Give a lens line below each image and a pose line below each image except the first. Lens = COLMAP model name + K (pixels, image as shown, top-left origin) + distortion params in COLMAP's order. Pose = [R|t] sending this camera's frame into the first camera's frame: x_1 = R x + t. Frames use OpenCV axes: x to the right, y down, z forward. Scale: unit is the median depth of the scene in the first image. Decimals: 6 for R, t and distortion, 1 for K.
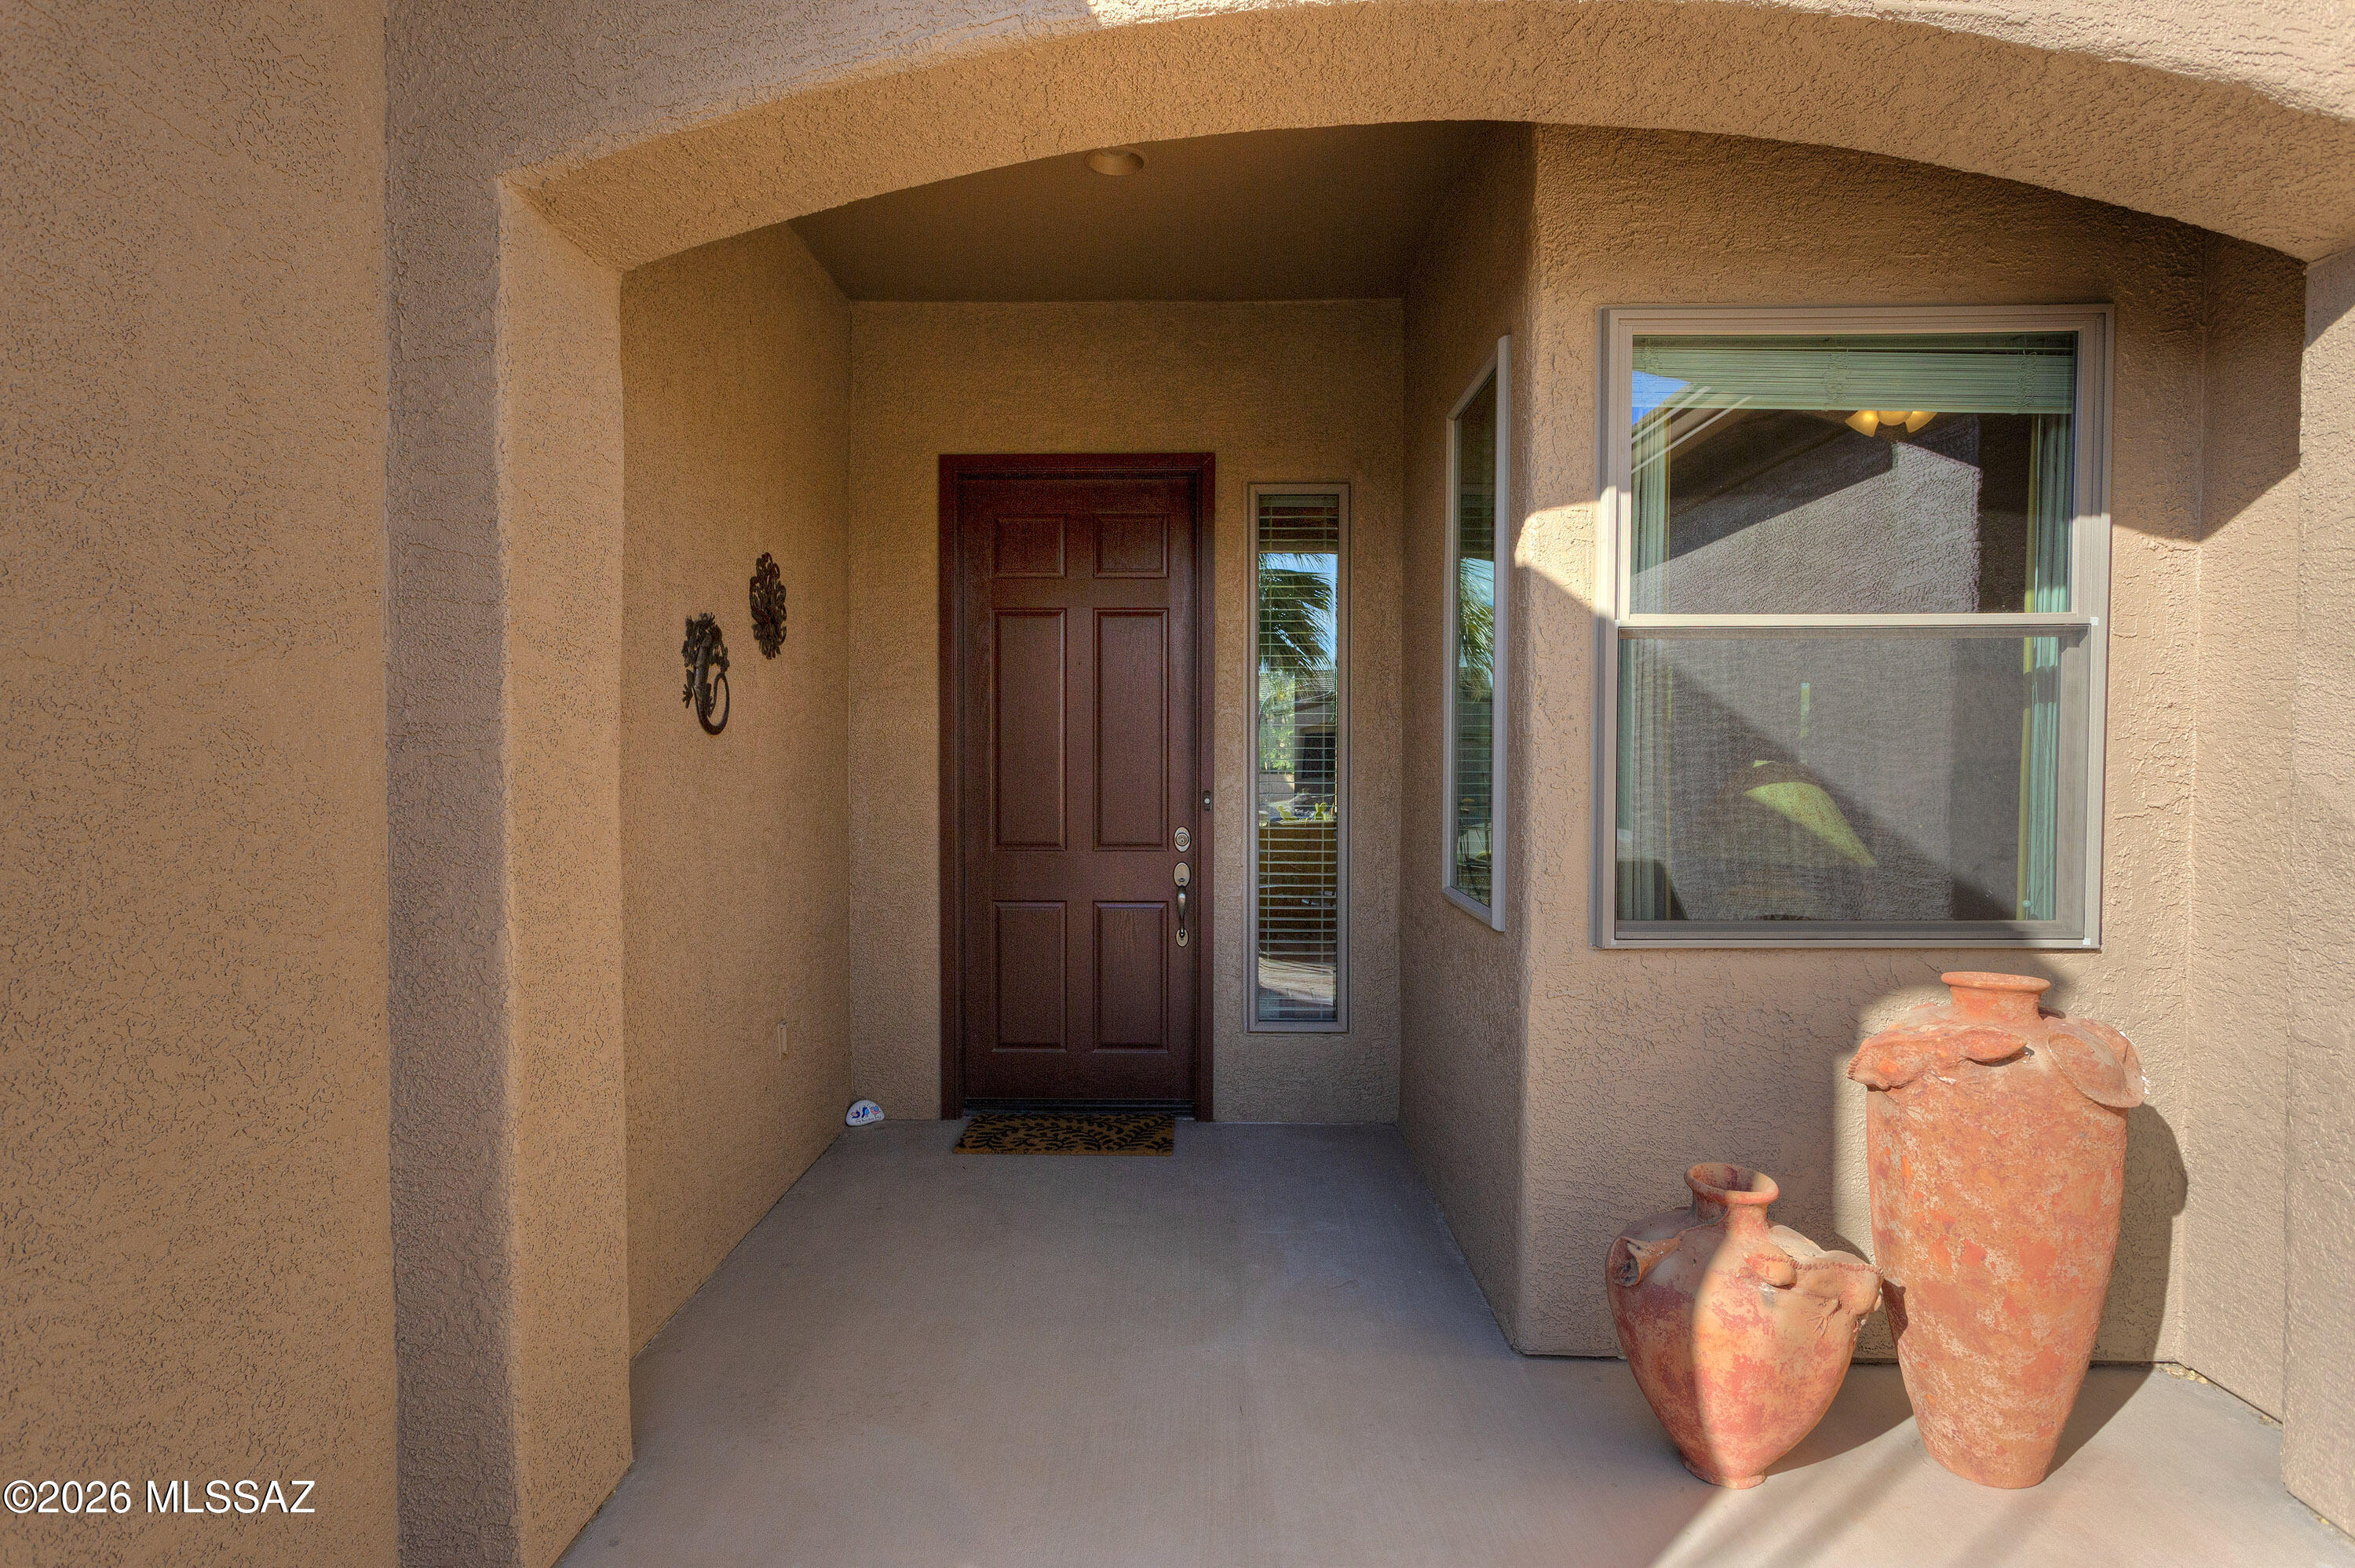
lens RADIAL K [[1260.8, 0, 1130.5], [0, 1260.8, 766.0], [0, 0, 1]] dist [-0.012428, 0.002070]
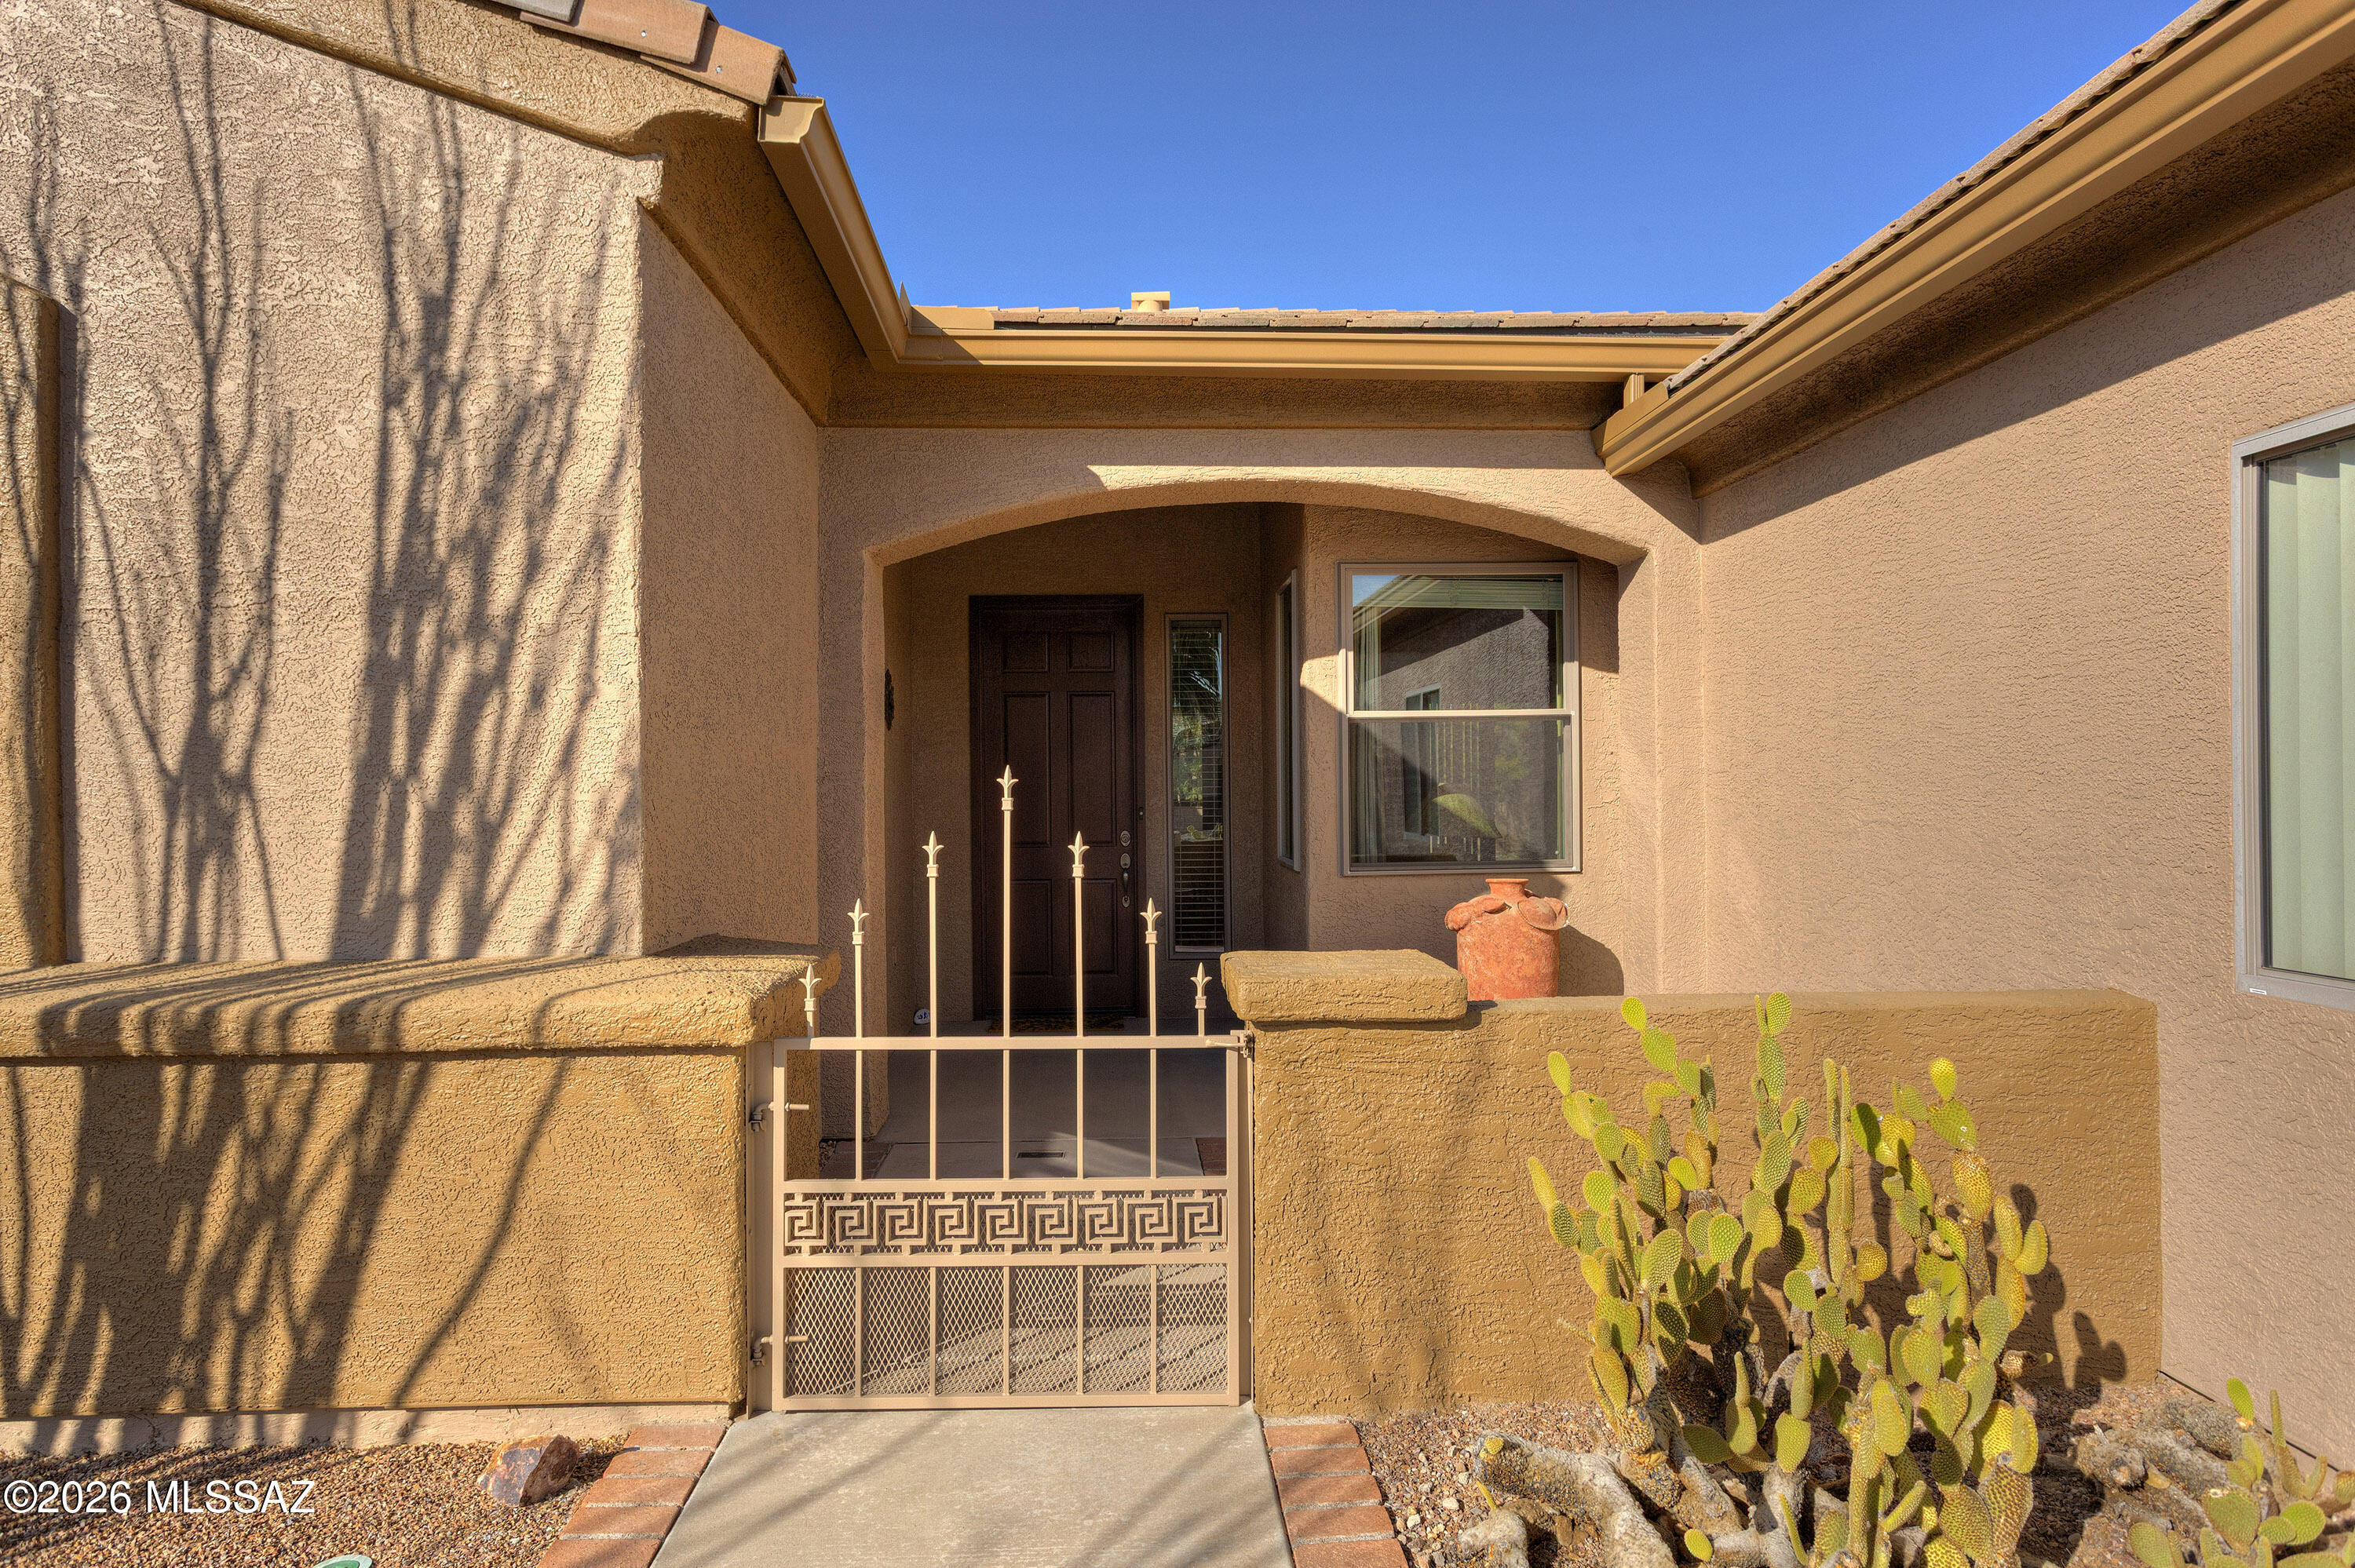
lens RADIAL K [[1449.4, 0, 1174.8], [0, 1449.4, 782.2], [0, 0, 1]] dist [0.001065, 0.000774]
pose [[0.994615, -0.011124, 0.103039, -0.133364], [0.012597, 0.999827, -0.013656, 0.022882], [-0.102870, 0.014880, 0.994584, -1.288427]]
